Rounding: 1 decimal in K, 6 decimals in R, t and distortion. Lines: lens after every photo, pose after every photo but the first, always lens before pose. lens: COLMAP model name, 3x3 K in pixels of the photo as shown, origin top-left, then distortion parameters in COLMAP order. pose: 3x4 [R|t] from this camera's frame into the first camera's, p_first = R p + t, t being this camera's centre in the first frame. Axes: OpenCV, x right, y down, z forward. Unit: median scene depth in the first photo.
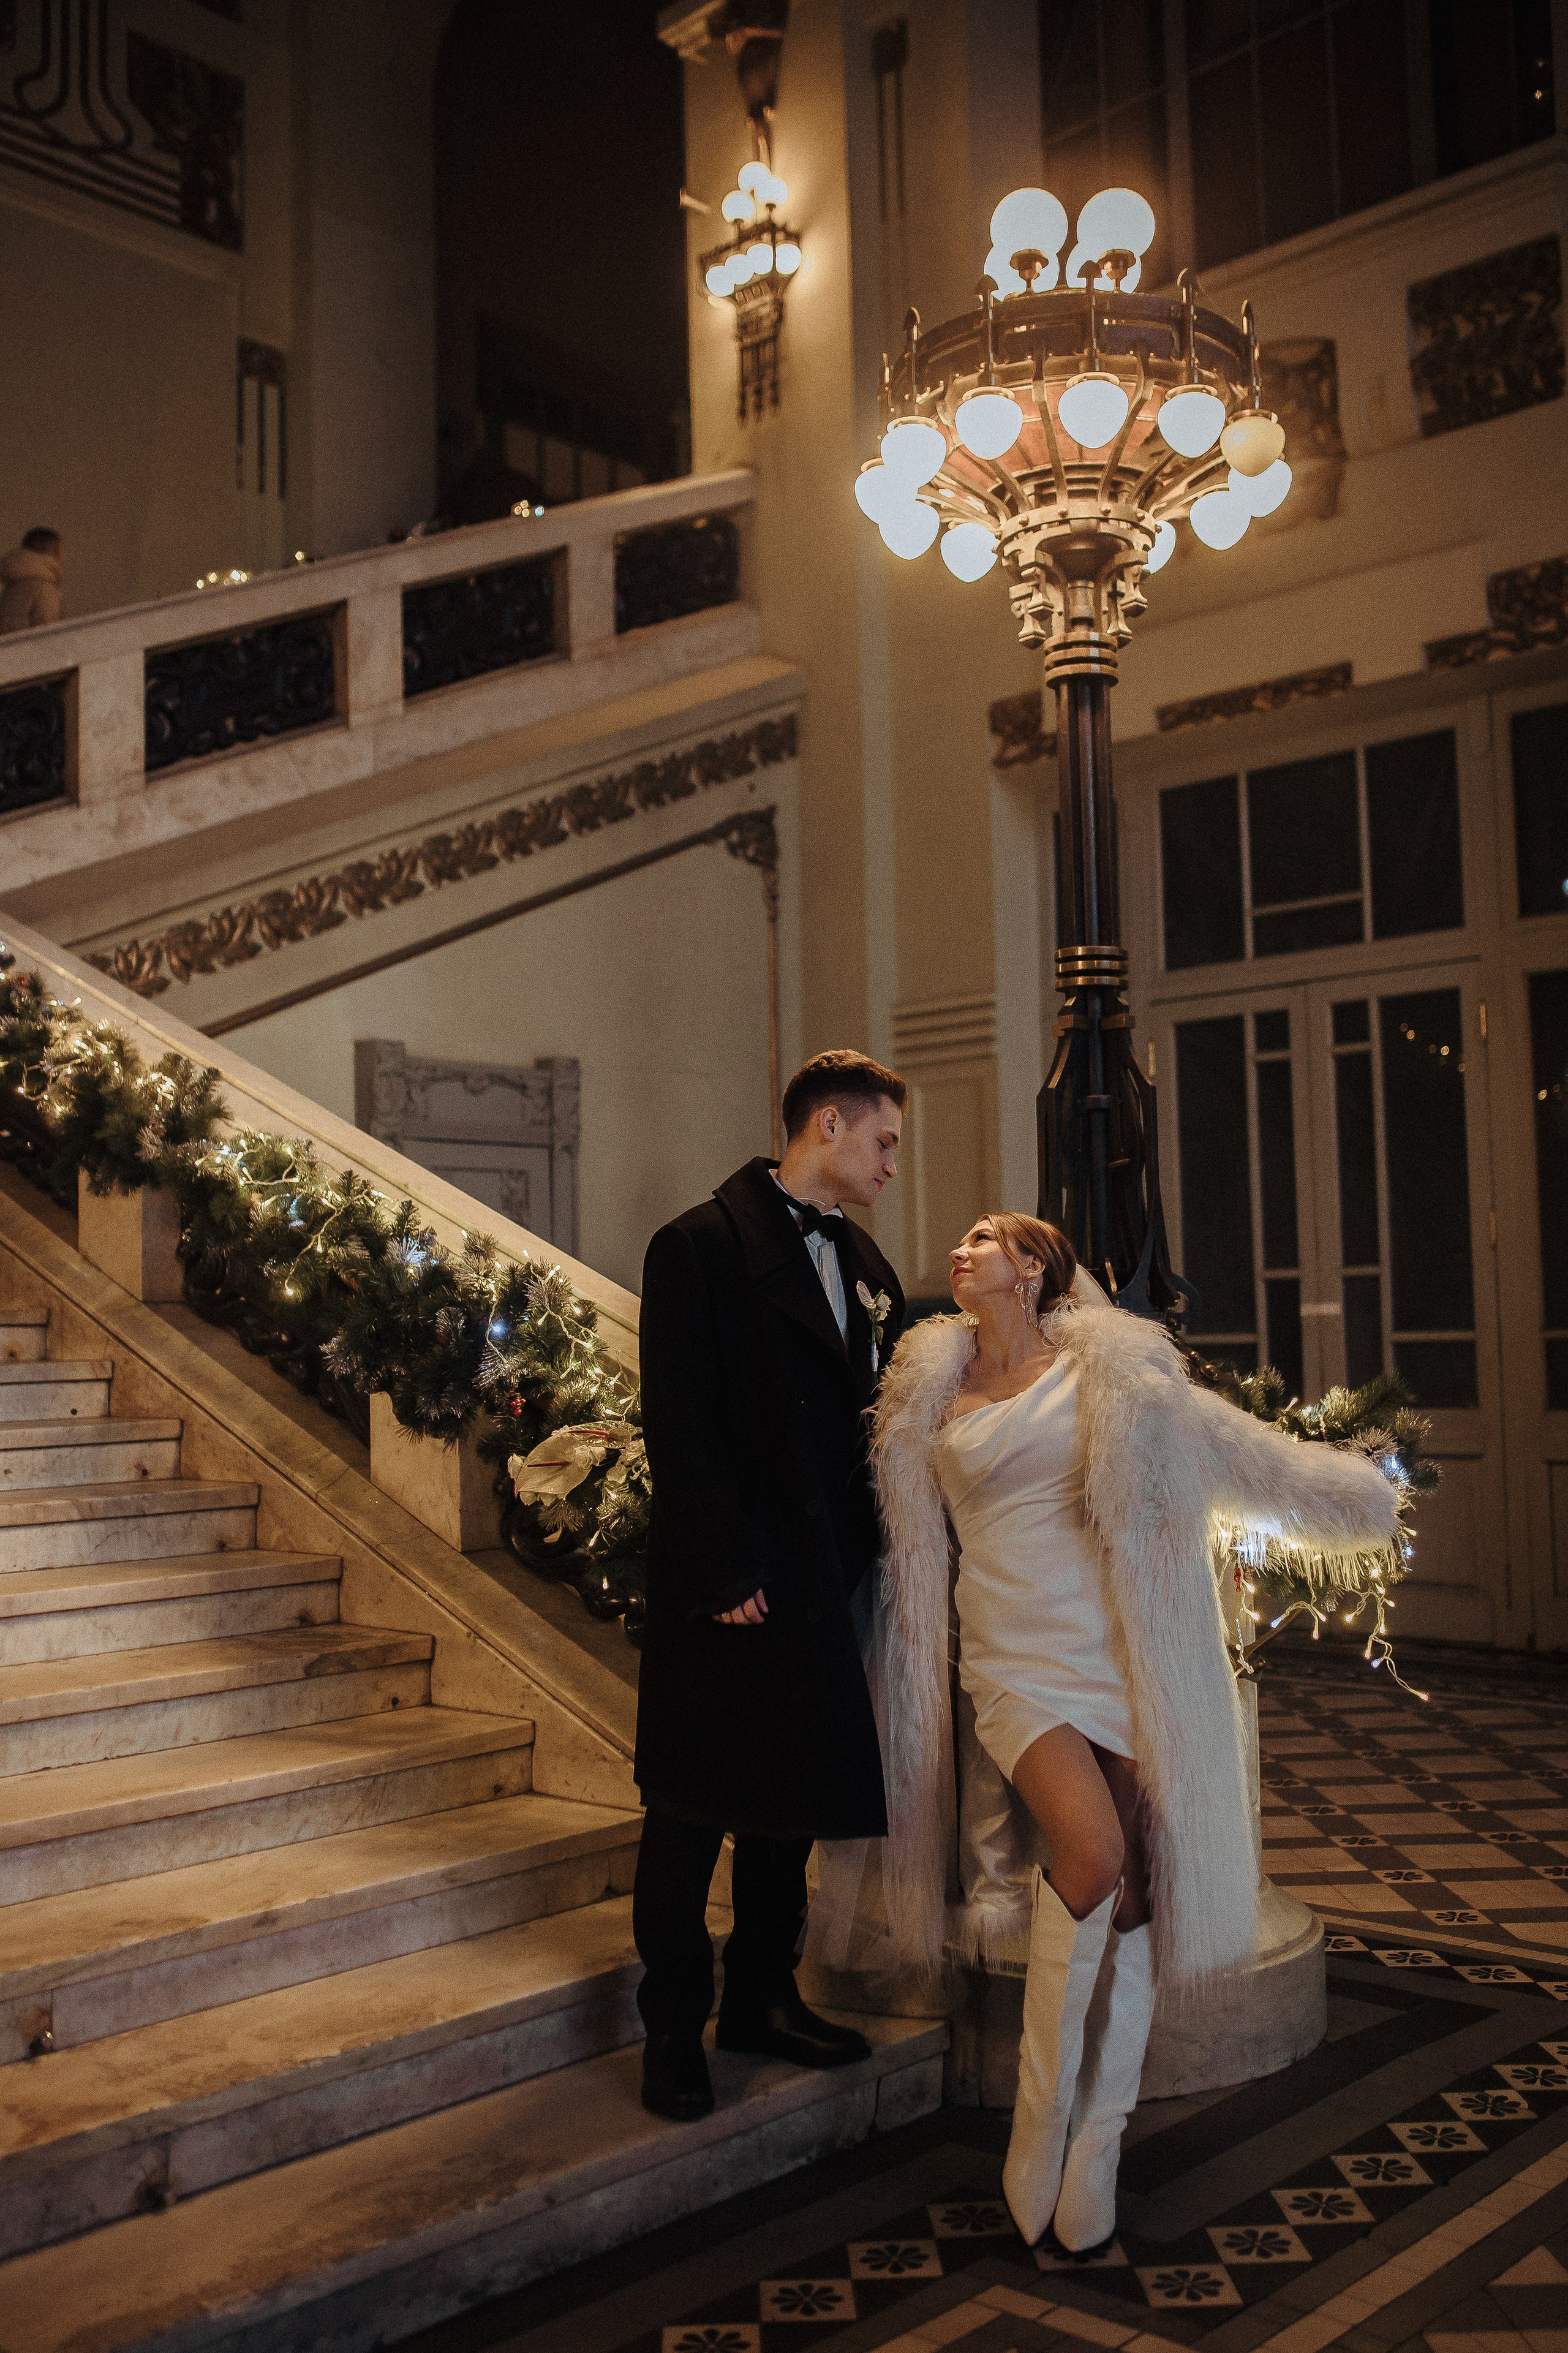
lens RADIAL K [[2223.2, 0, 800.6], [0, 2223.2, 1178.4], [0, 0, 1]] dist [-0.032186, 0.000000]
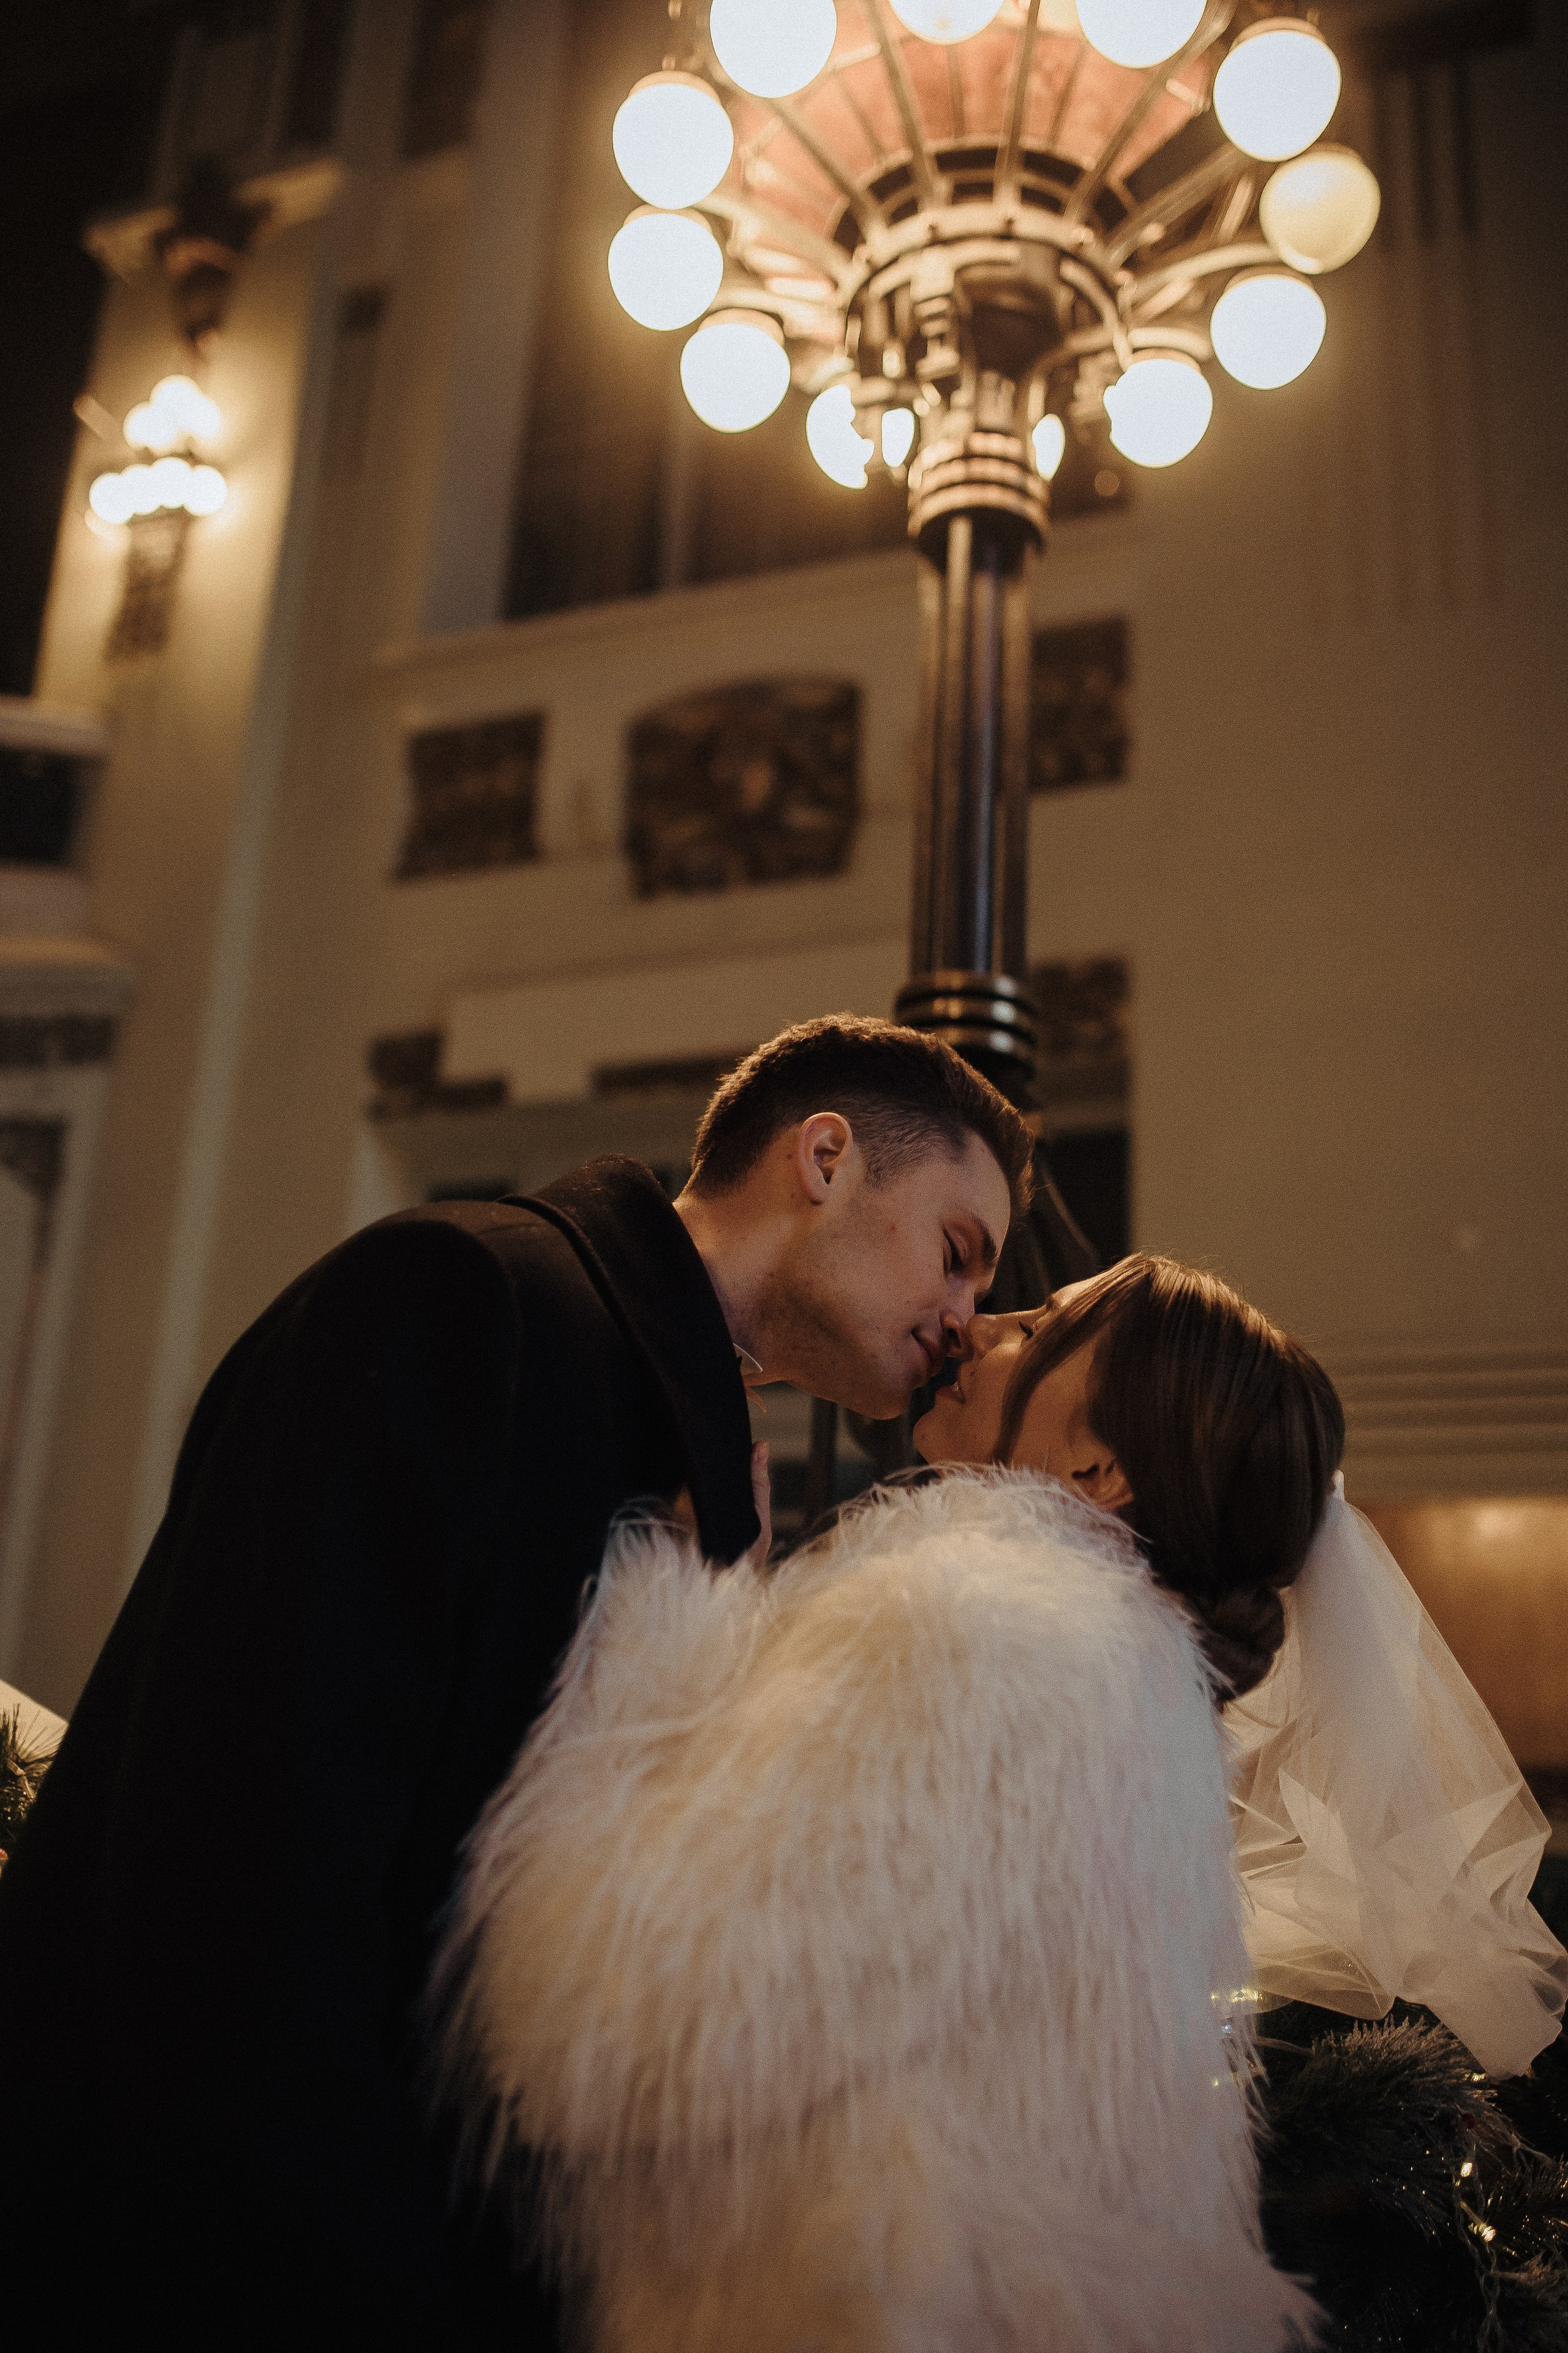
lens RADIAL K [[2223.2, 0, 782.5], [0, 2223.2, 1184.4], [0, 0, 1]] dist [-0.032186, 0.000000]
pose [[0.927574, 0.181792, 0.326433, -0.068062], [-0.094783, 0.959564, -0.265054, 0.079981], [-0.361418, 0.214916, 0.907297, 0.552814]]
